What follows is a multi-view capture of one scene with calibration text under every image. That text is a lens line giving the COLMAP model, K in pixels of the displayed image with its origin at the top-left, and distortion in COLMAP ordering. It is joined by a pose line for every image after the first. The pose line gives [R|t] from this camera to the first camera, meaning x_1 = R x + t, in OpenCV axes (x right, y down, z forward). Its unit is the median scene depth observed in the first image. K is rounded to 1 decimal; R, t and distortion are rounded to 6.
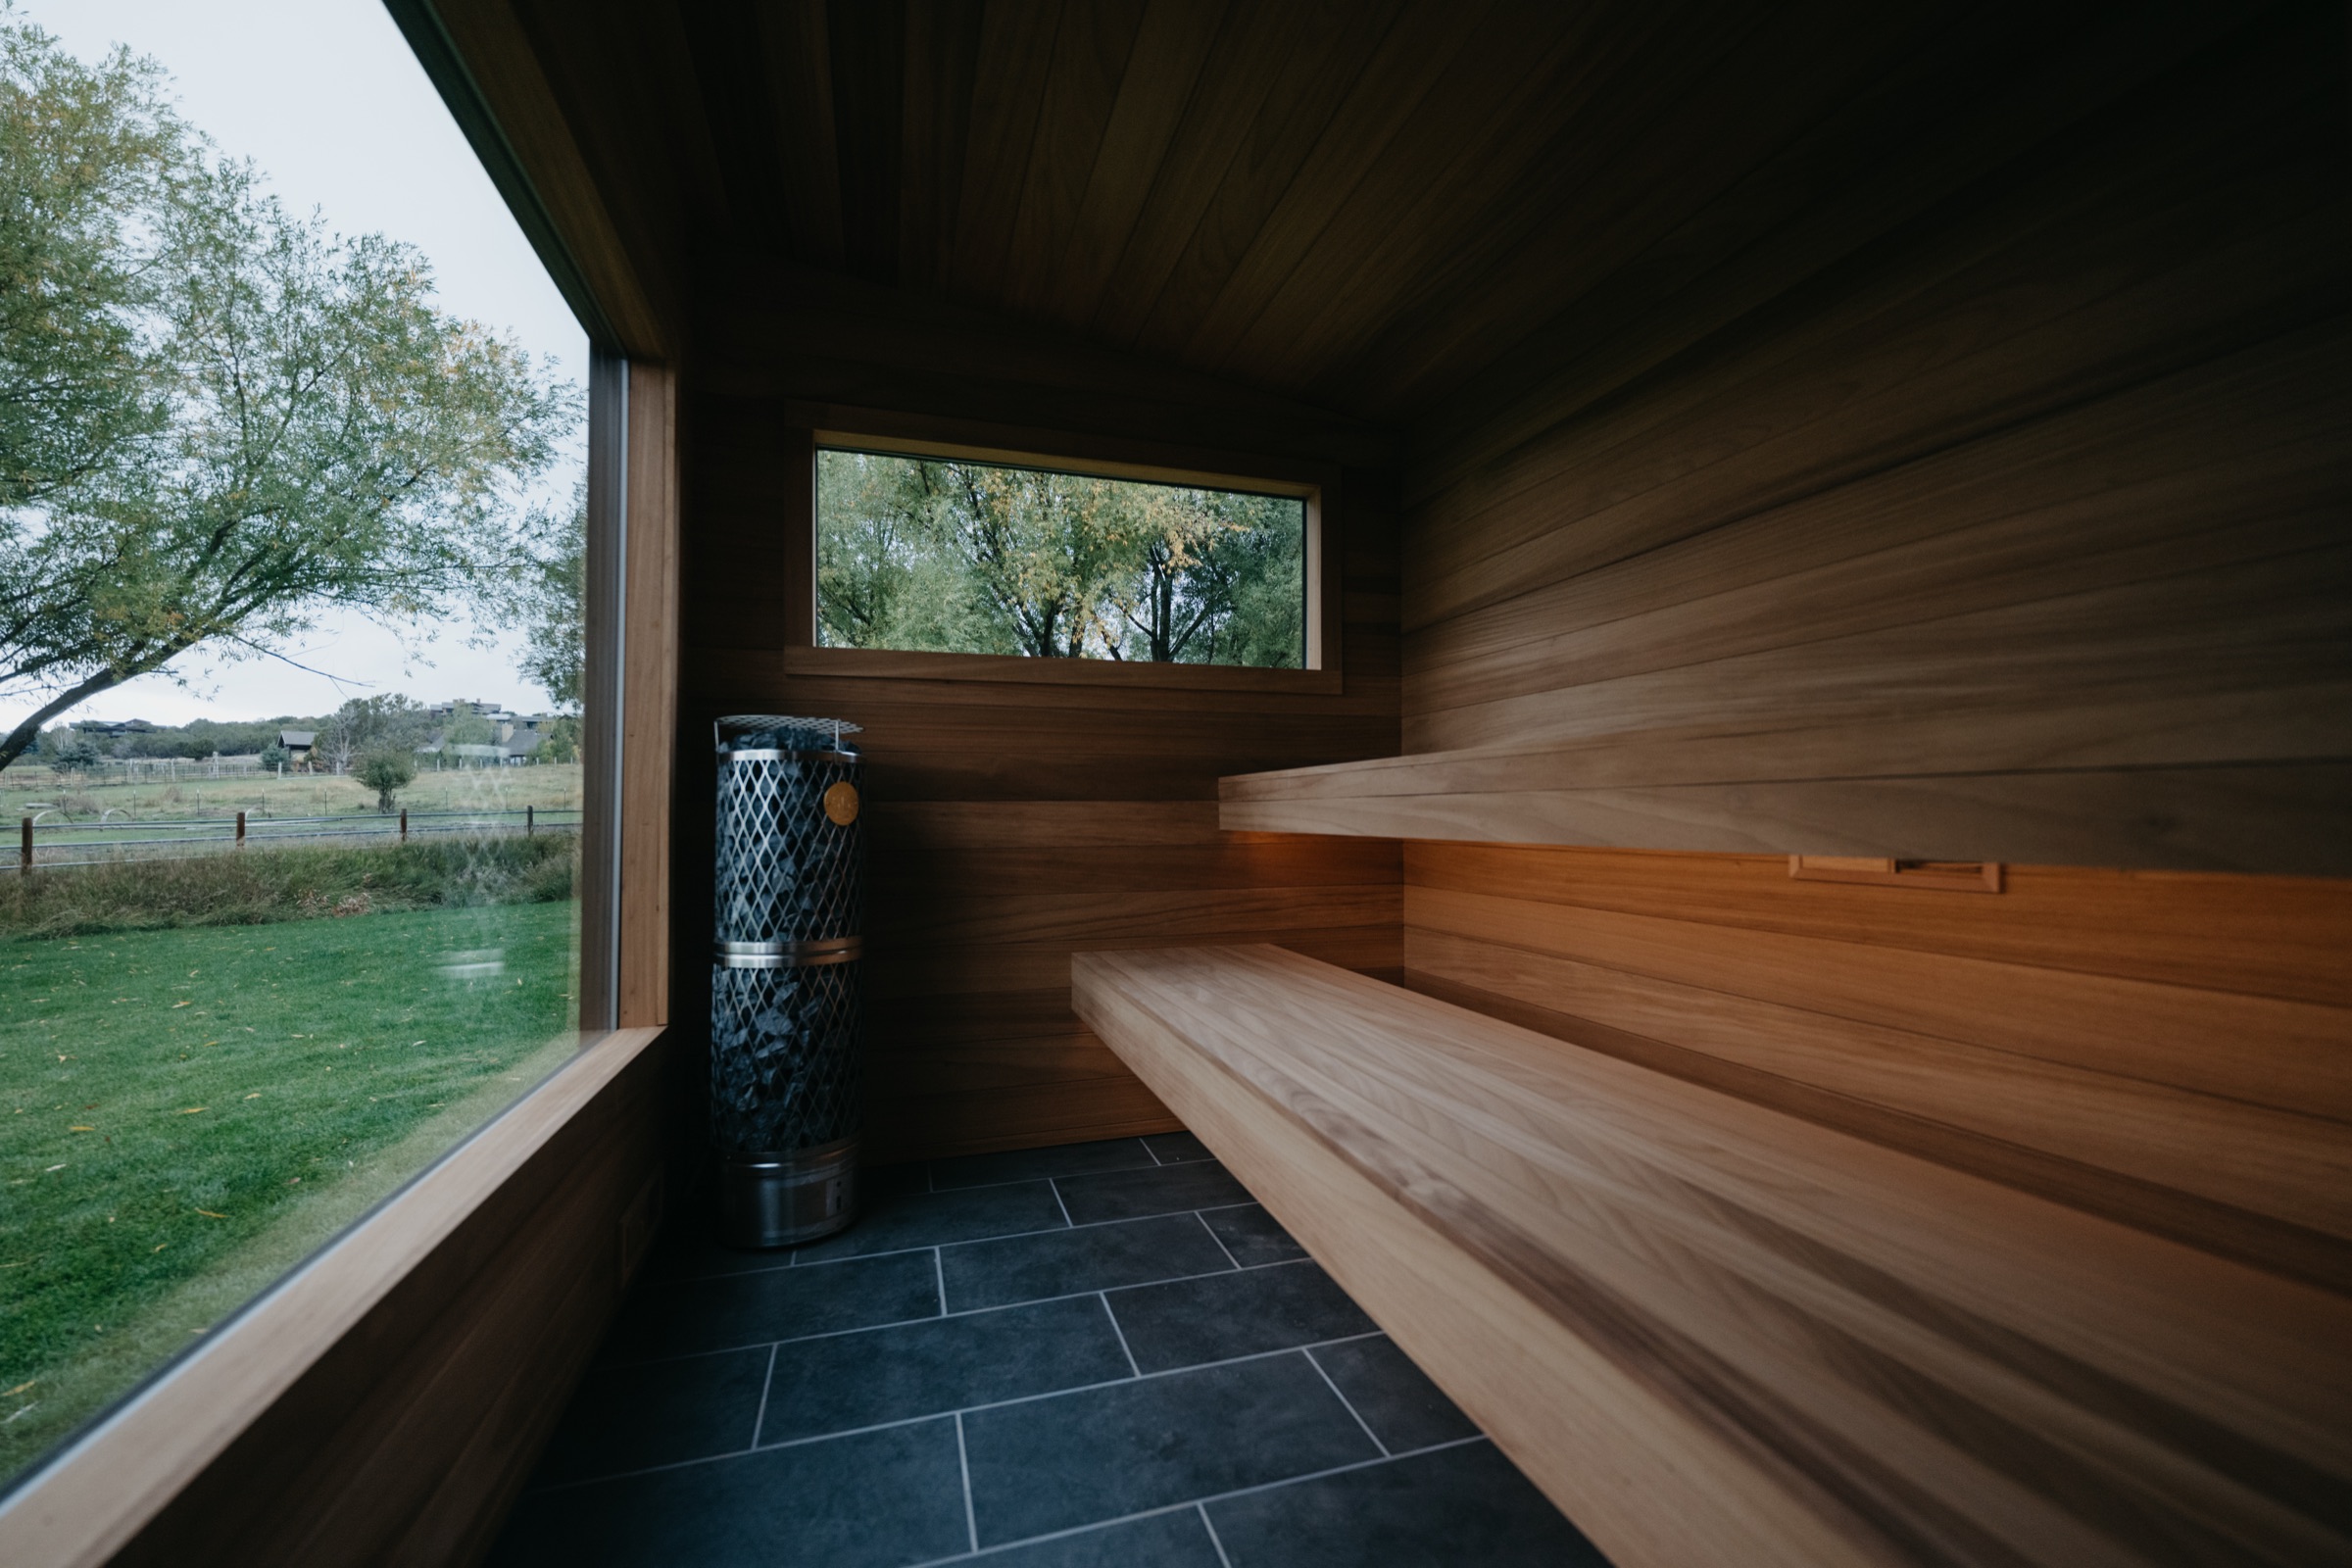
lens RADIAL K [[989.1, 0, 1178.4], [0, 989.1, 789.0], [0, 0, 1]] dist [0.003653, 0.000397]
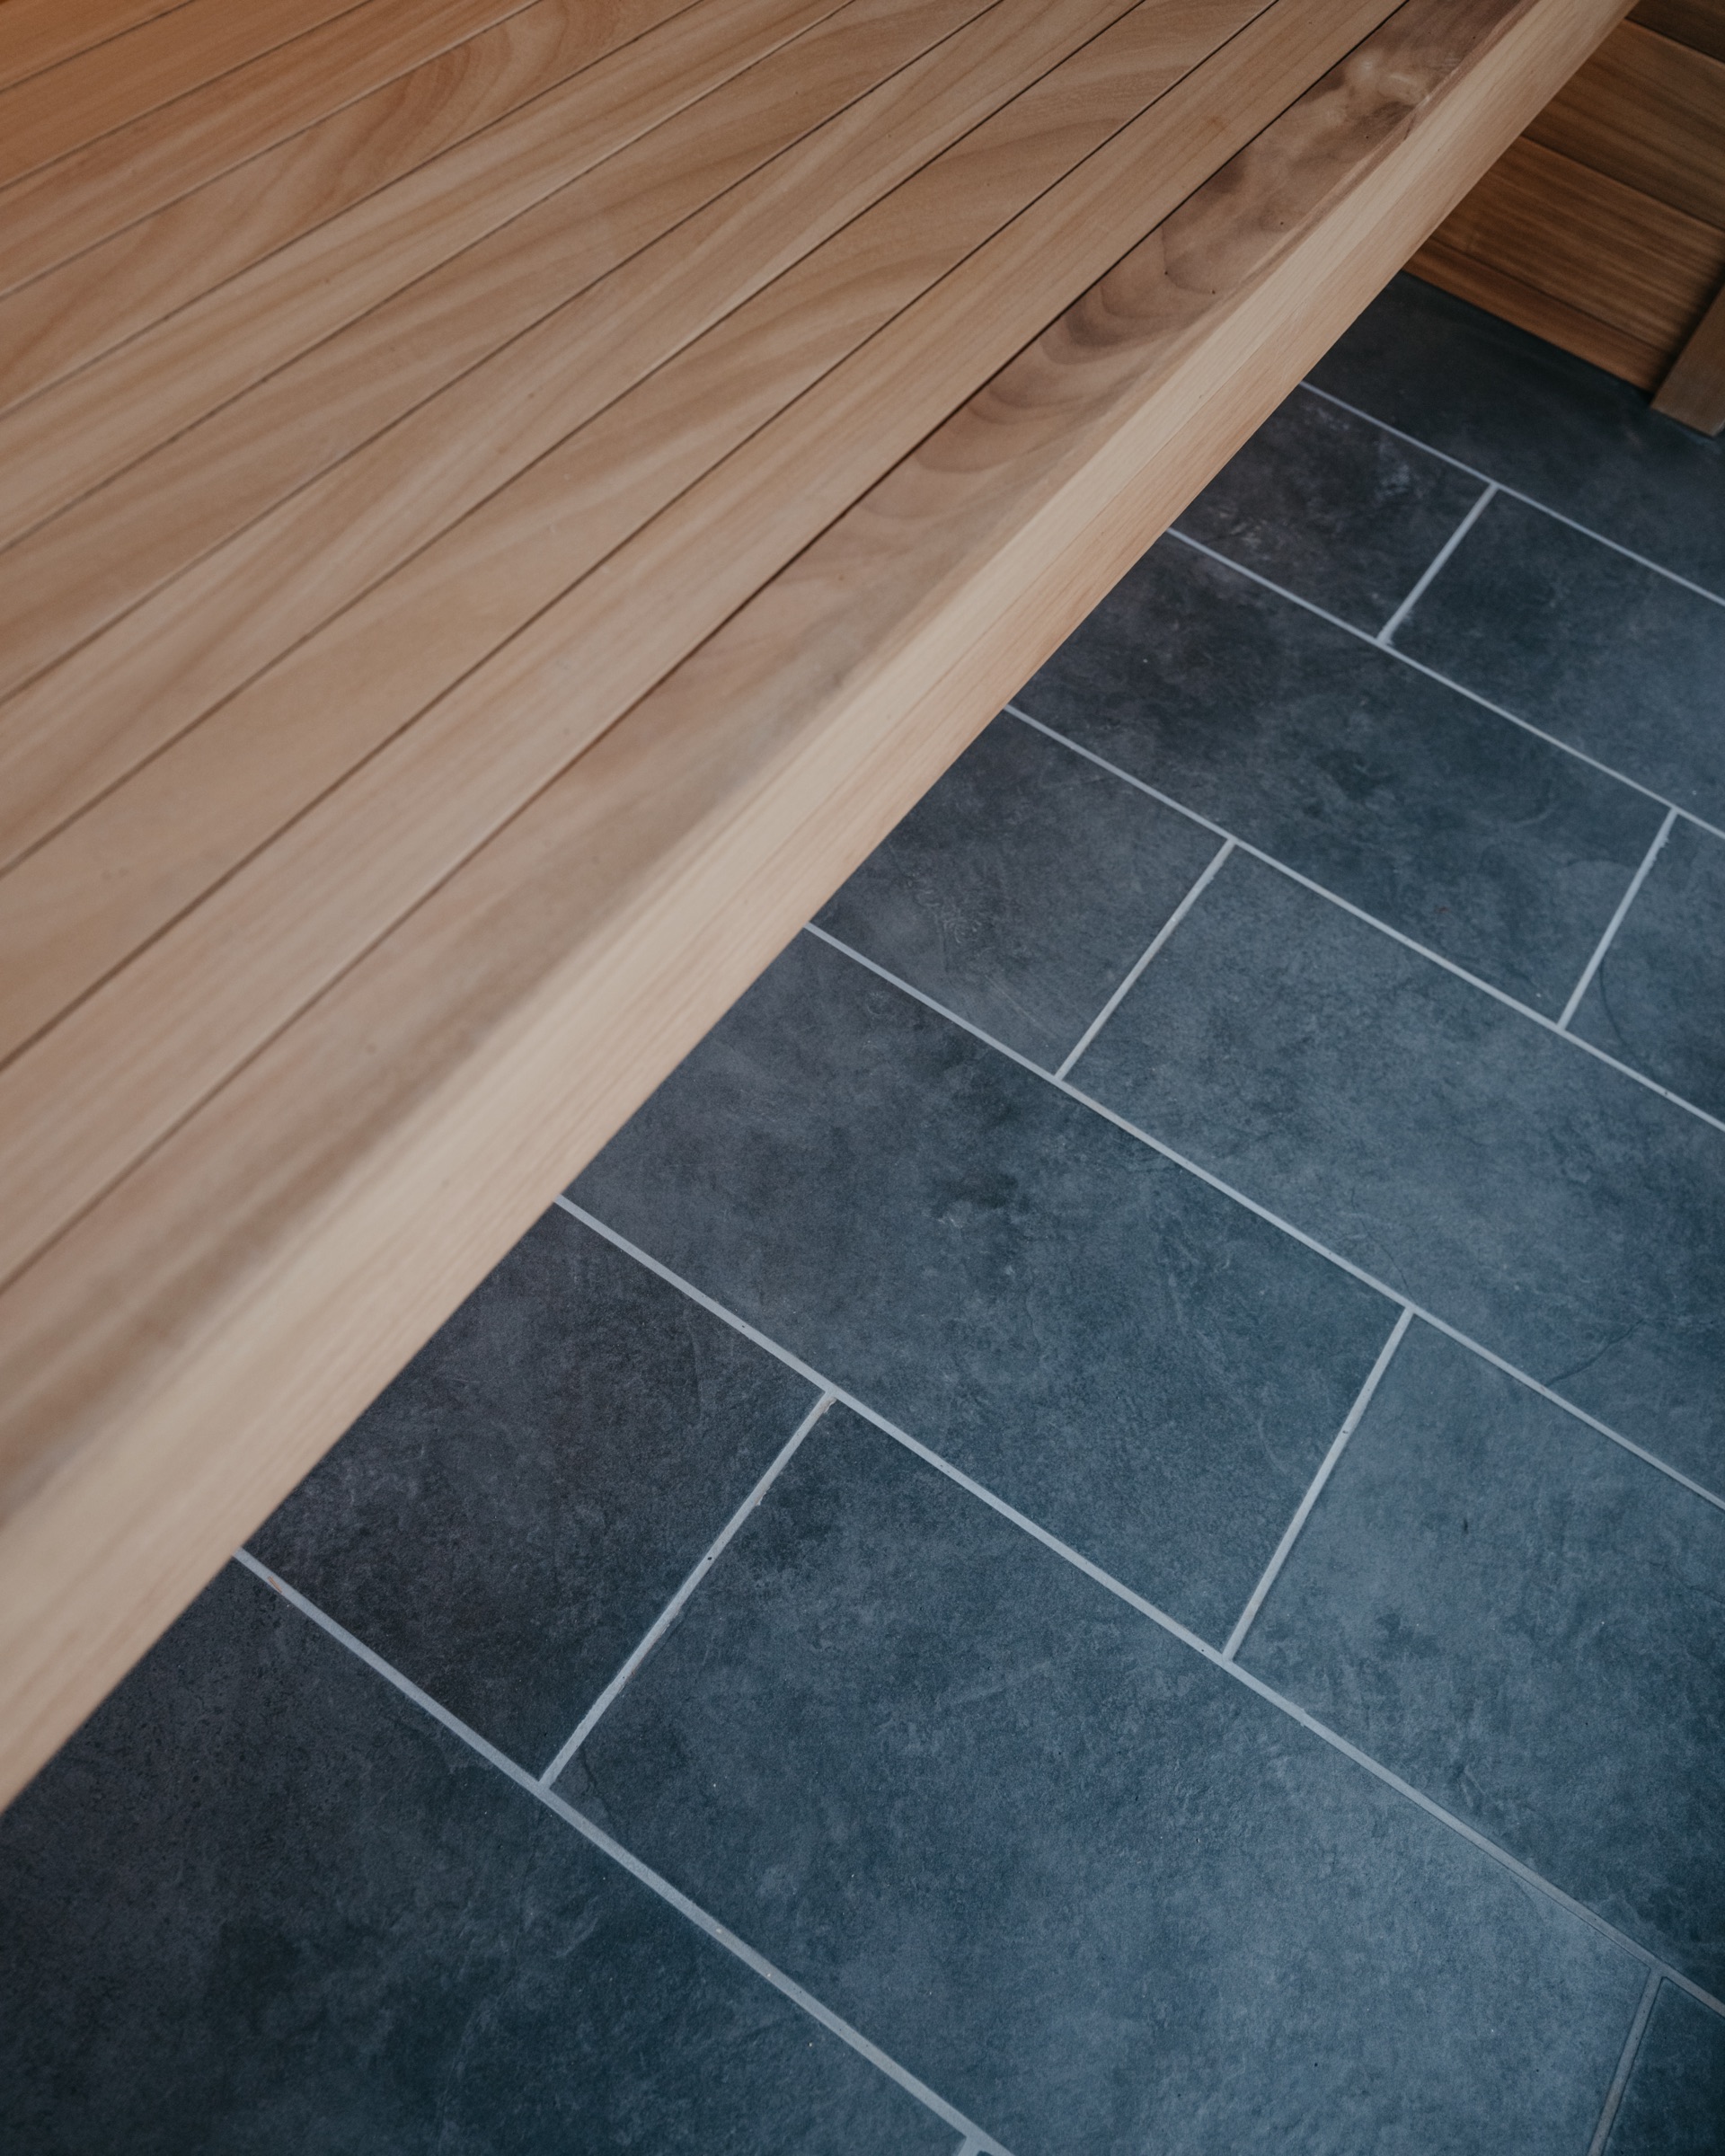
lens RADIAL K [[1660.5, 0, 859.0], [0, 1660.5, 1072.7], [0, 0, 1]] dist [0.002185, 0.000437]
pose [[-0.624185, -0.707475, 0.331470, -0.132246], [-0.157783, 0.529674, 0.833396, -0.019080], [-0.765178, 0.467893, -0.442242, 0.924209]]
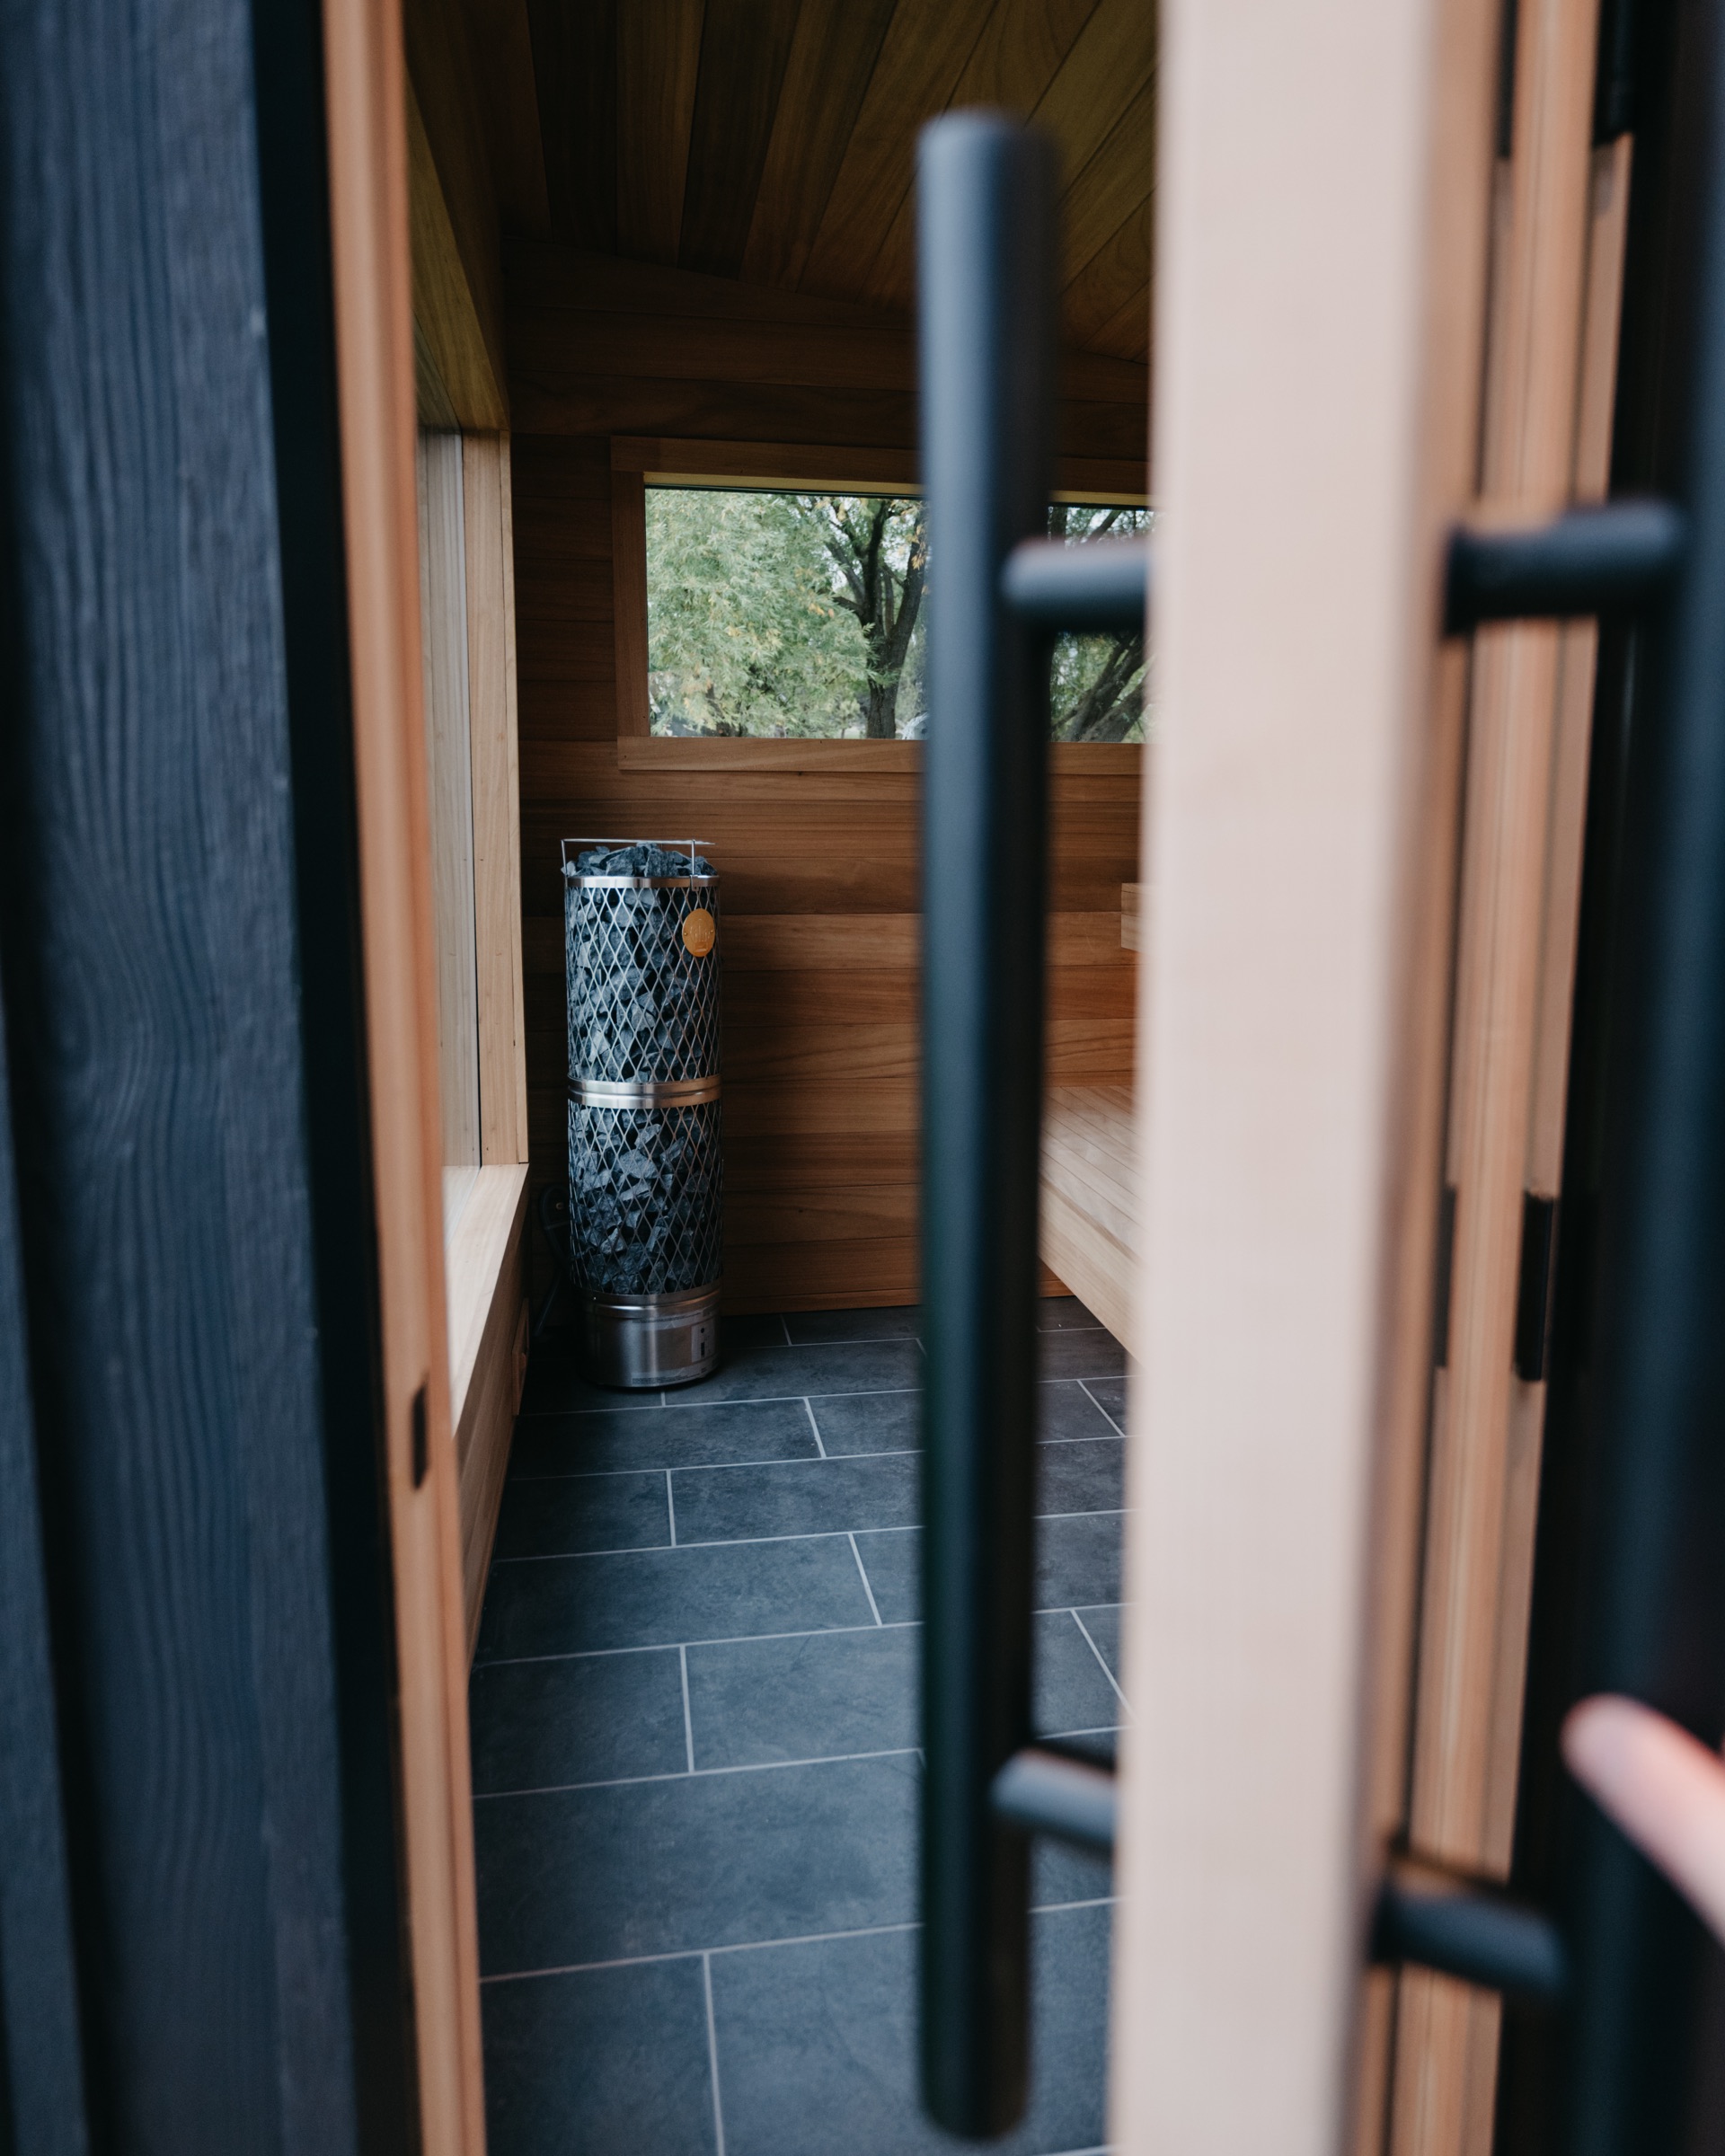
lens RADIAL K [[1583.9, 0, 859.1], [0, 1583.9, 1025.7], [0, 0, 1]] dist [0.002631, 0.000728]
pose [[0.991248, 0.026148, -0.129397, -0.002517], [-0.004557, 0.986381, 0.164415, -0.142714], [0.131934, -0.162386, 0.977867, -0.425880]]
